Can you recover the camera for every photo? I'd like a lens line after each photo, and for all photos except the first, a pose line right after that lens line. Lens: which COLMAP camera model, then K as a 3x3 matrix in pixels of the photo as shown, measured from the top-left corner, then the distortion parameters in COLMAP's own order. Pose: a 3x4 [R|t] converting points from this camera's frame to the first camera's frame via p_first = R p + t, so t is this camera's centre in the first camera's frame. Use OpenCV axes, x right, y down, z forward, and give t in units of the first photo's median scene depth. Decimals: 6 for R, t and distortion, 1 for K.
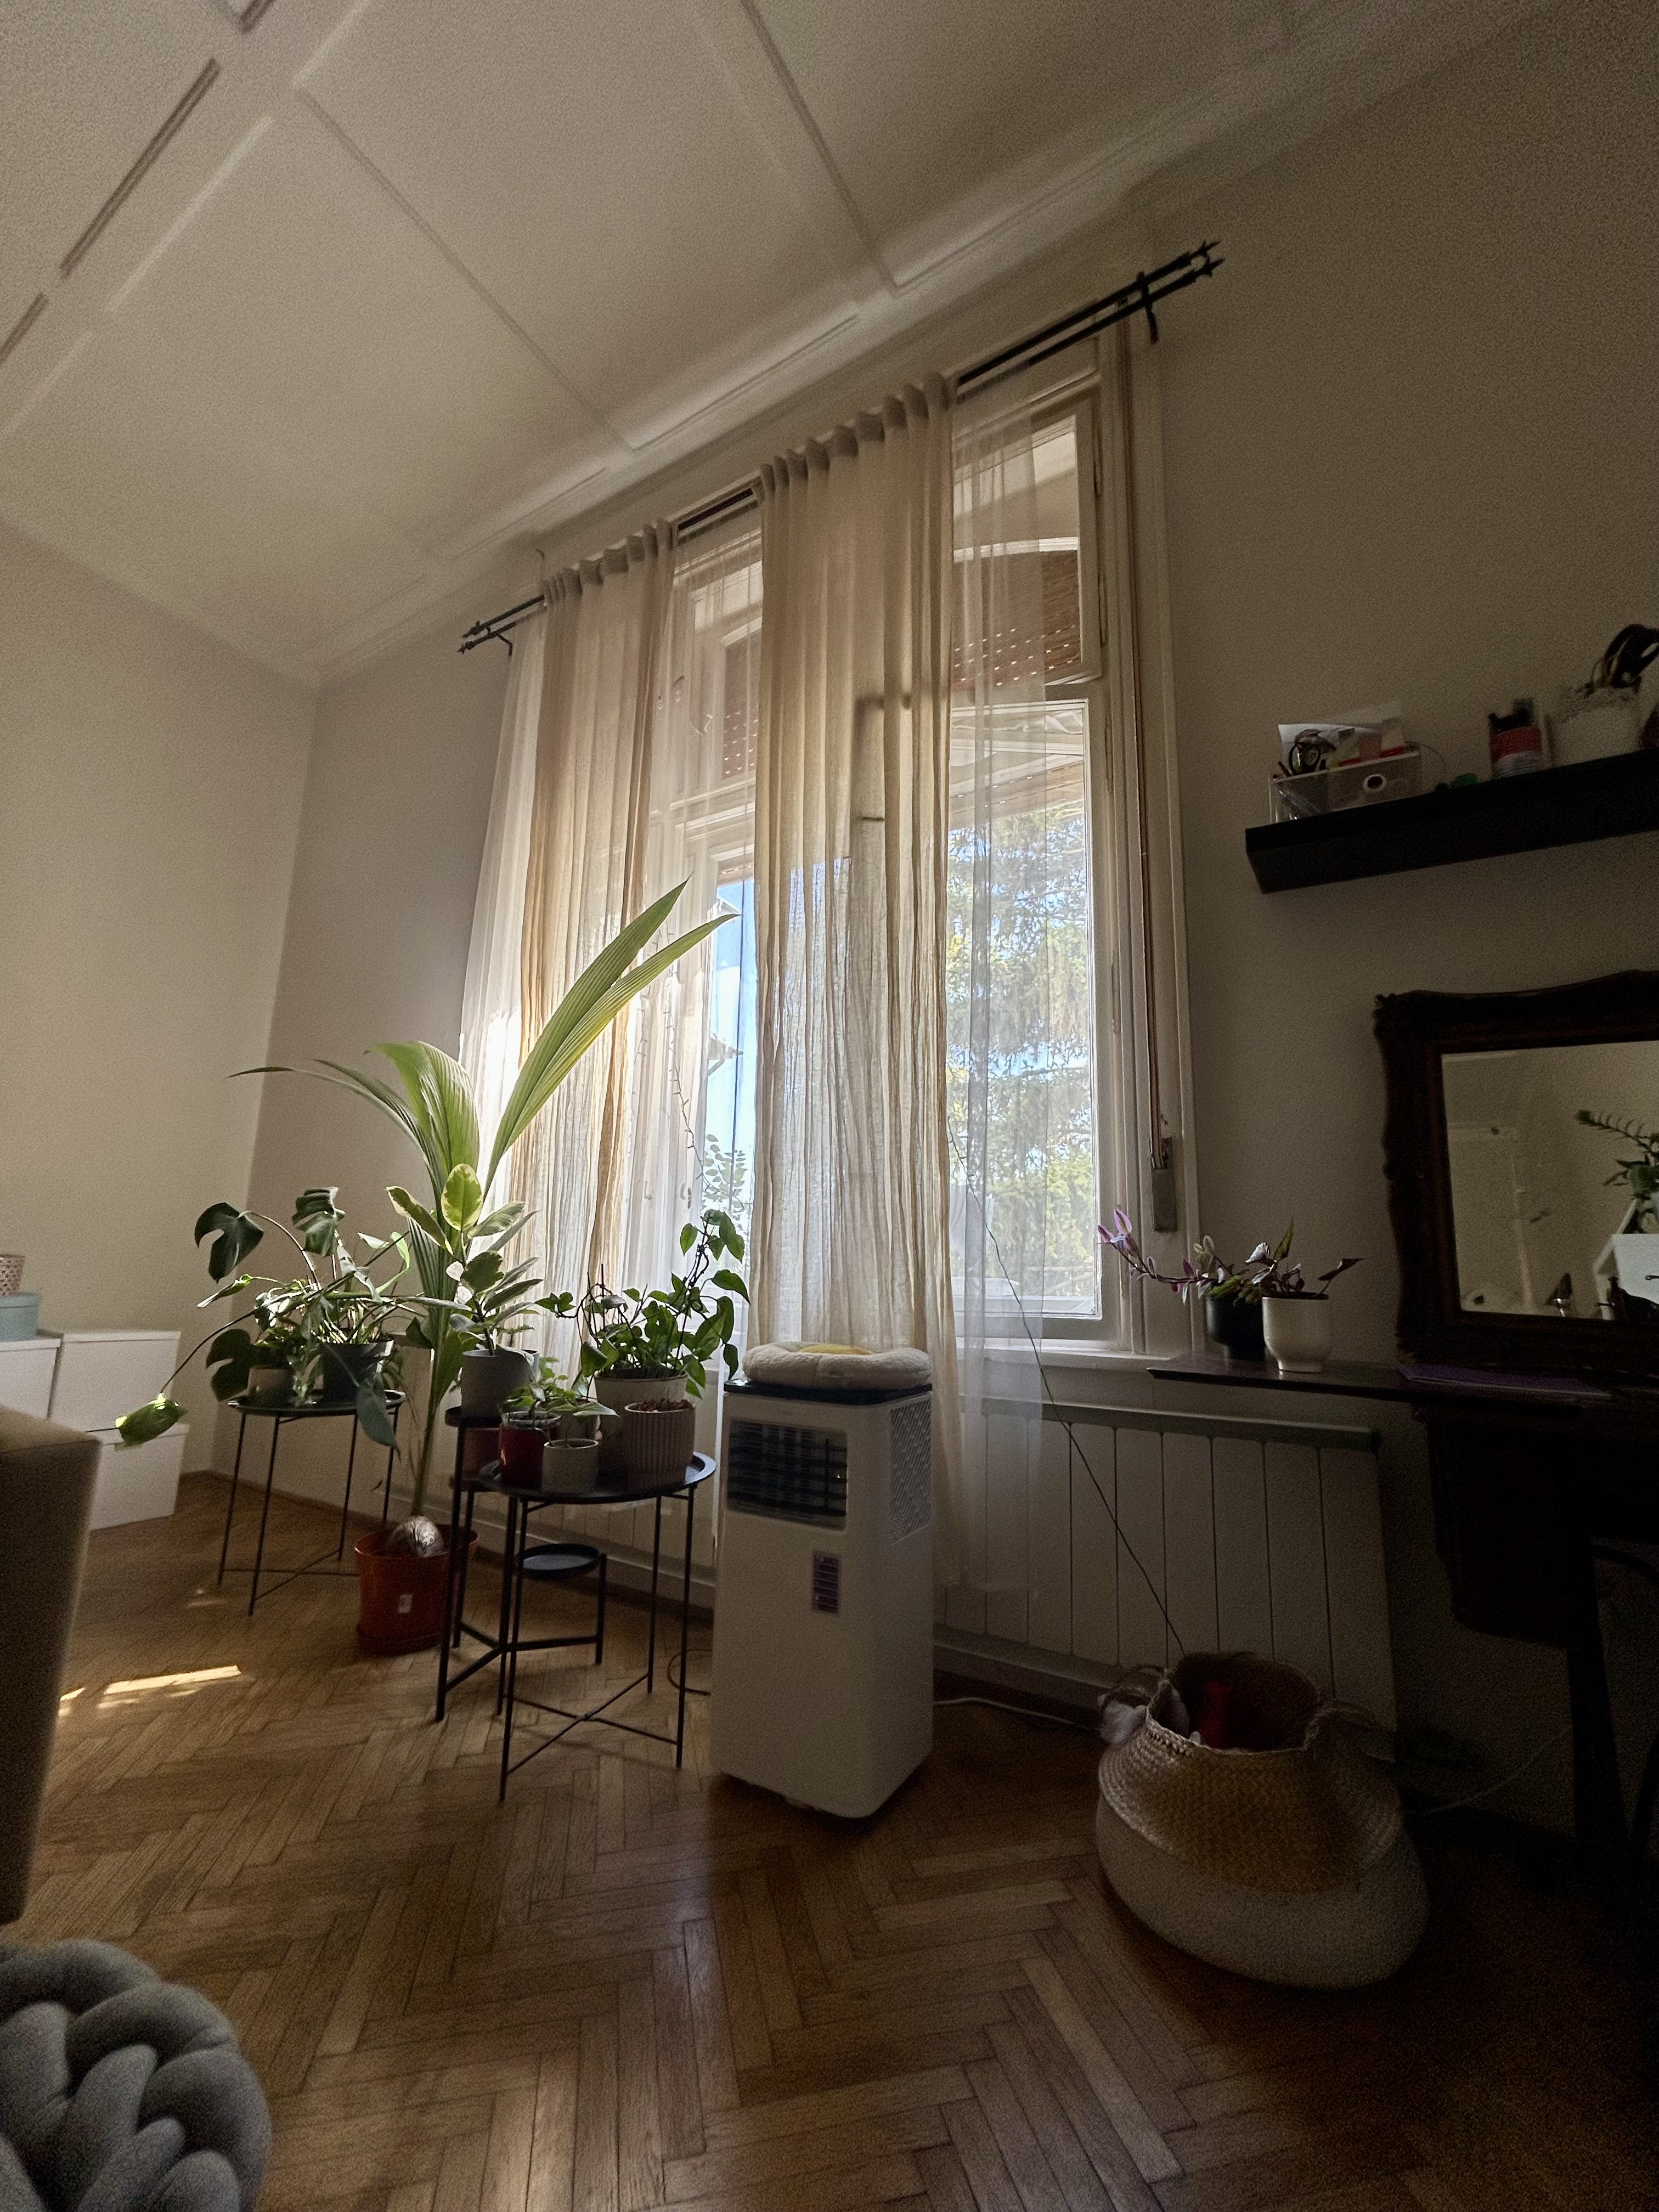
lens RADIAL K [[894.1, 0, 835.6], [0, 894.1, 1105.7], [0, 0, 1]] dist [-0.001348, -0.000145]
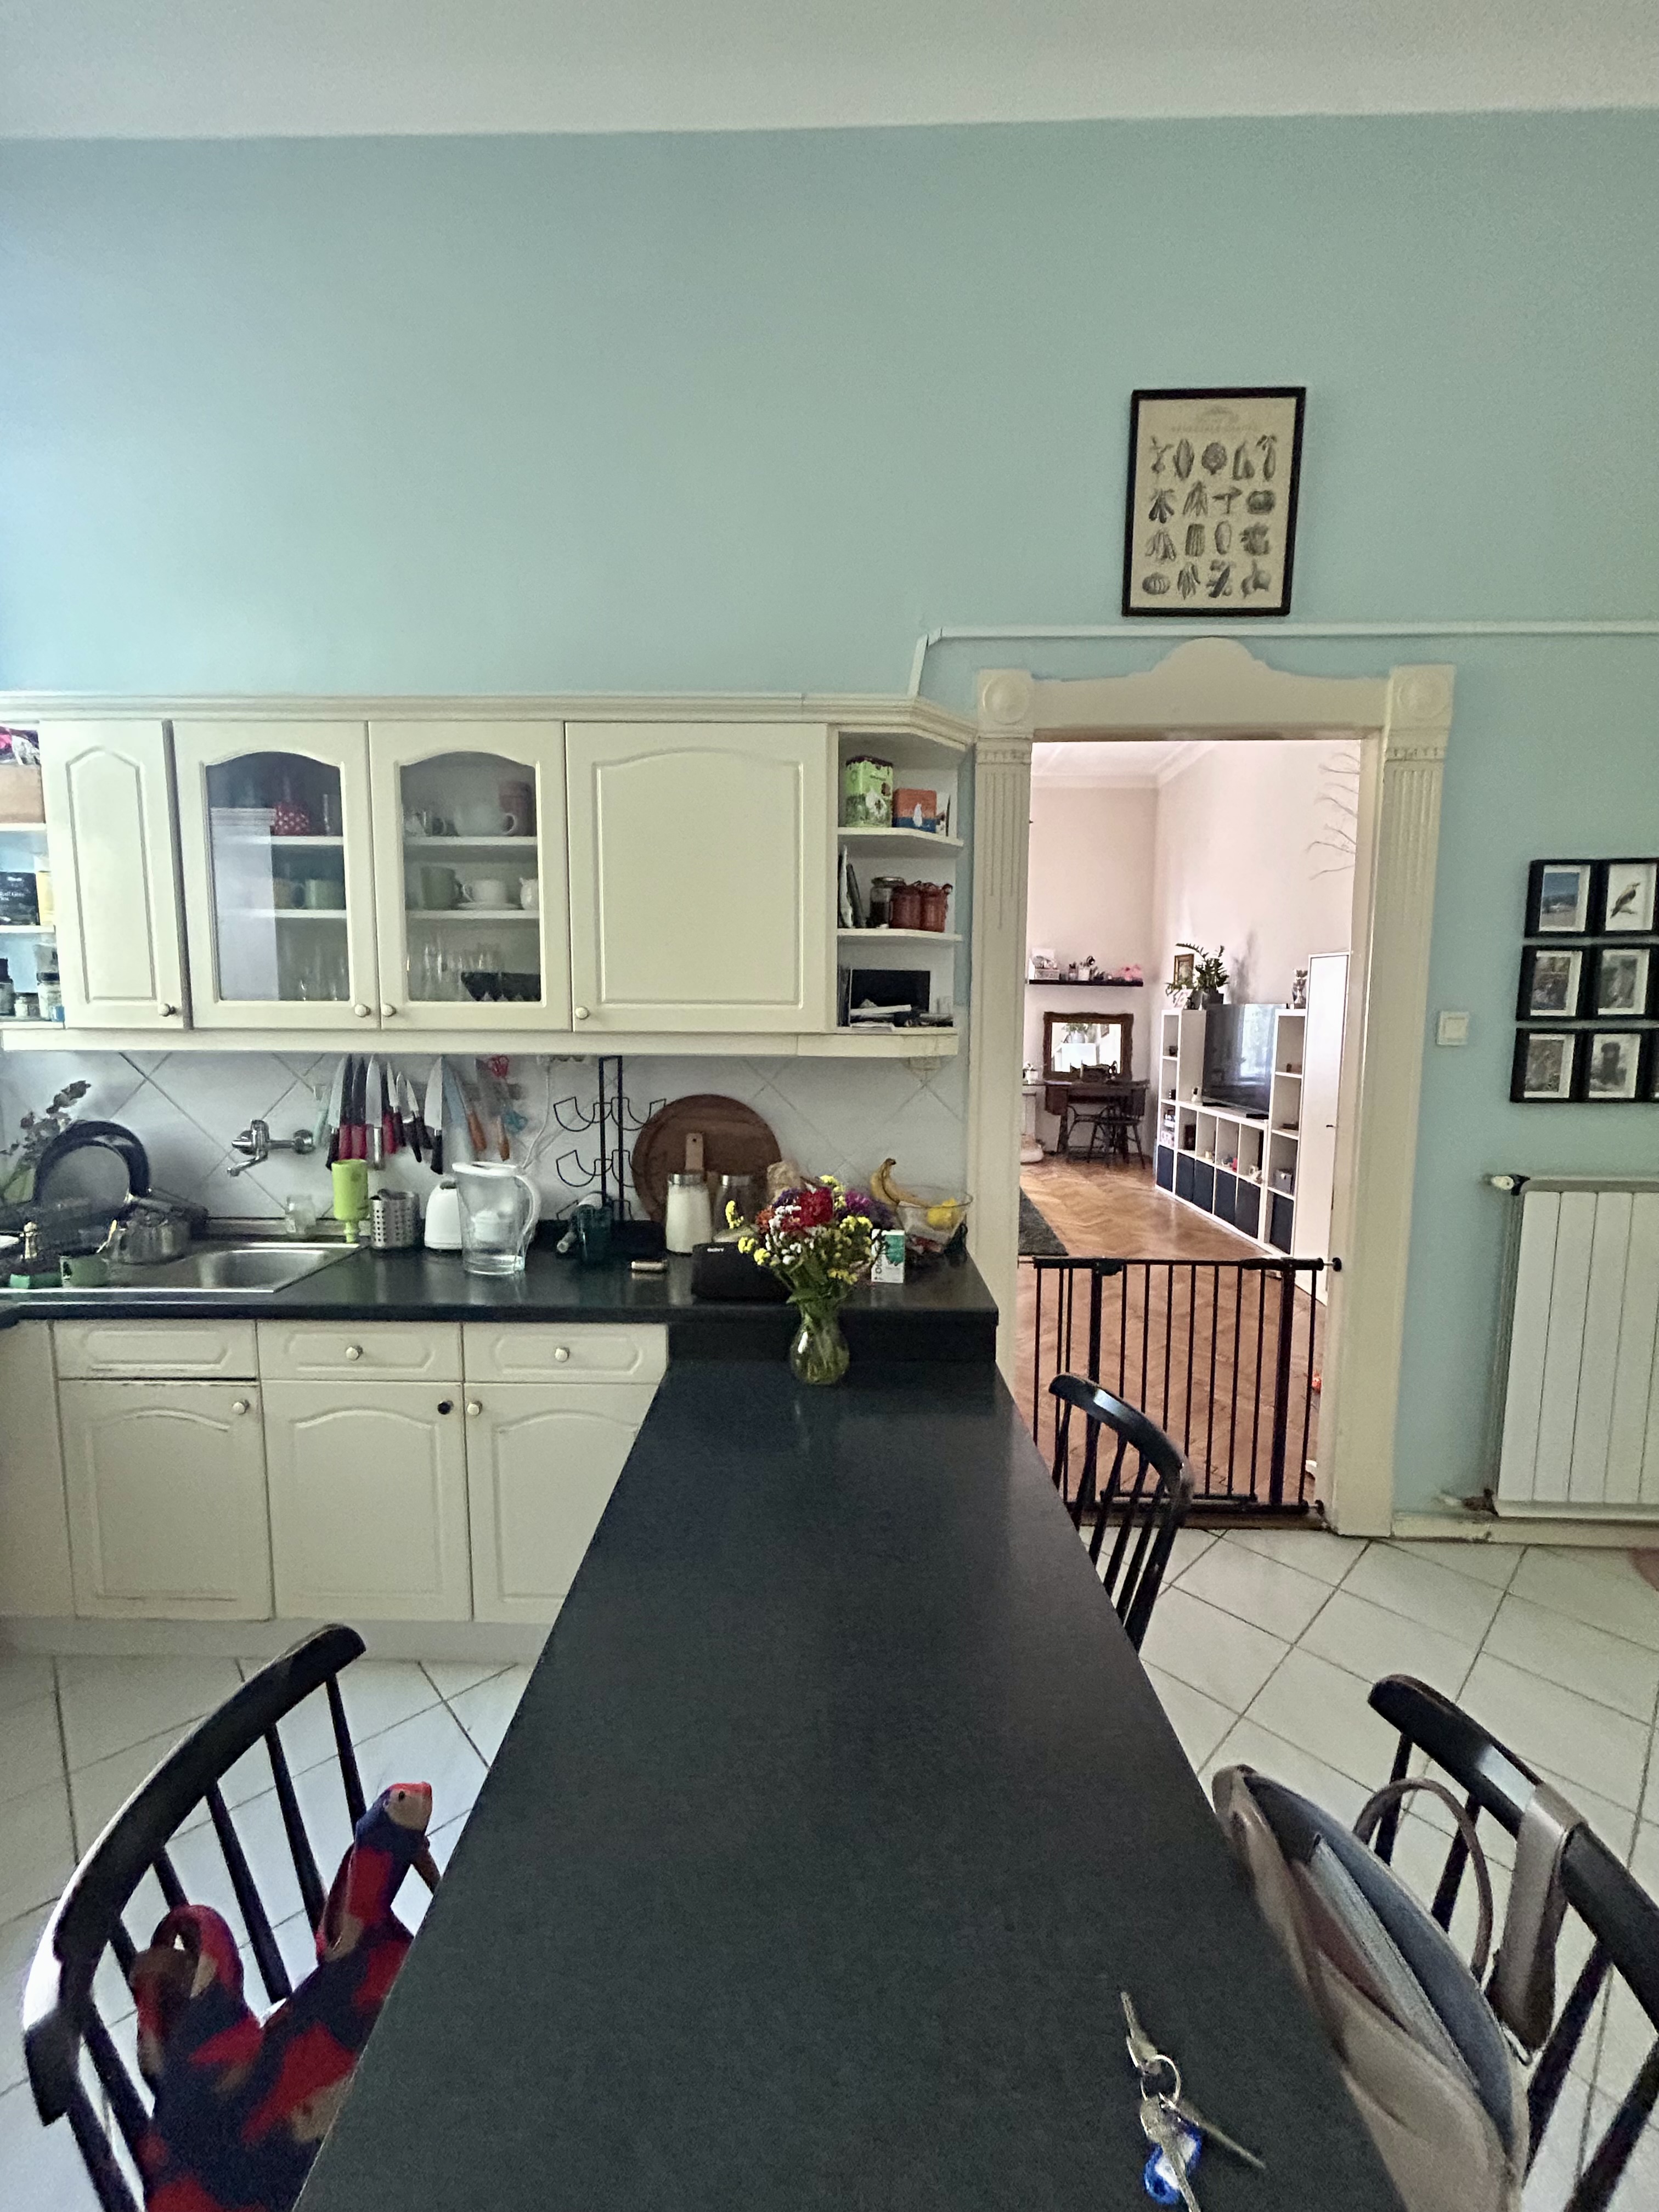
lens RADIAL K [[894.1, 0, 836.1], [0, 894.1, 1100.5], [0, 0, 1]] dist [-0.001348, -0.000145]
pose [[0.863720, -0.071659, 0.498851, -2.868142], [-0.071769, 0.962262, 0.262489, -0.846233], [-0.498835, -0.262519, 0.825983, -2.634896]]
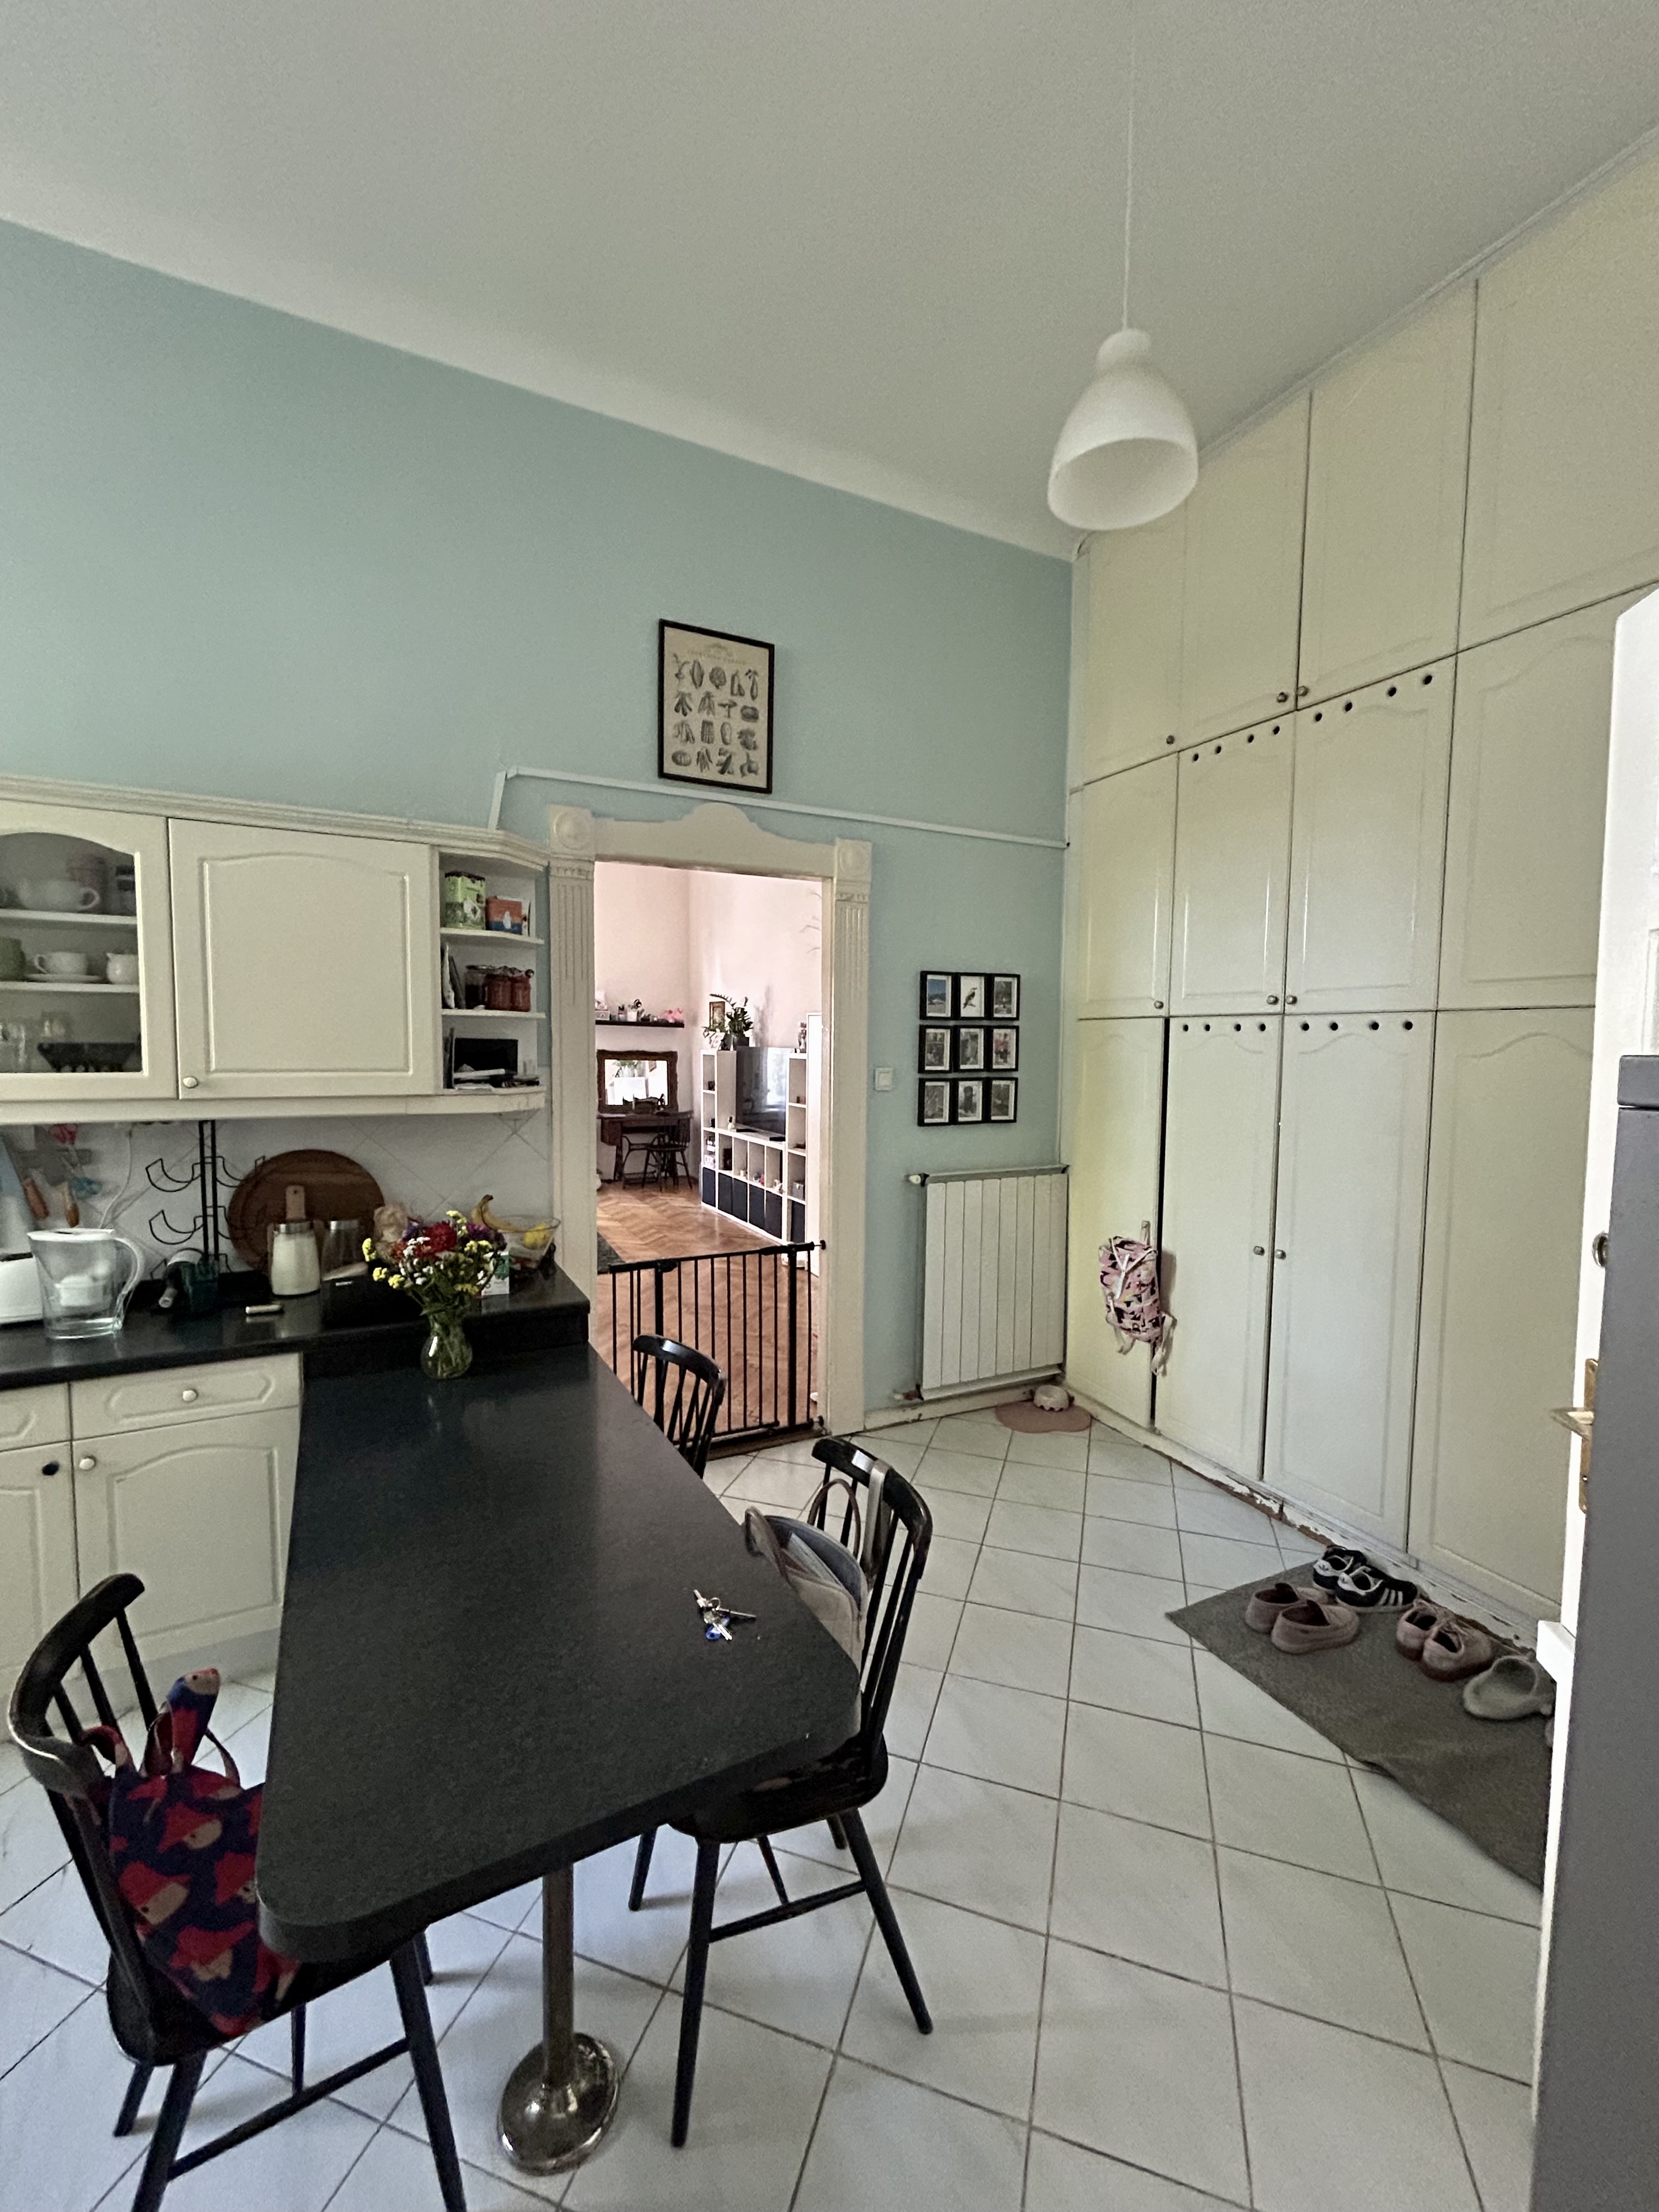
lens RADIAL K [[894.1, 0, 833.1], [0, 894.1, 1100.3], [0, 0, 1]] dist [-0.001348, -0.000145]
pose [[0.522820, -0.077170, 0.848943, -3.160831], [-0.145567, 0.973184, 0.178111, -0.957846], [-0.839922, -0.216698, 0.497567, -2.875264]]
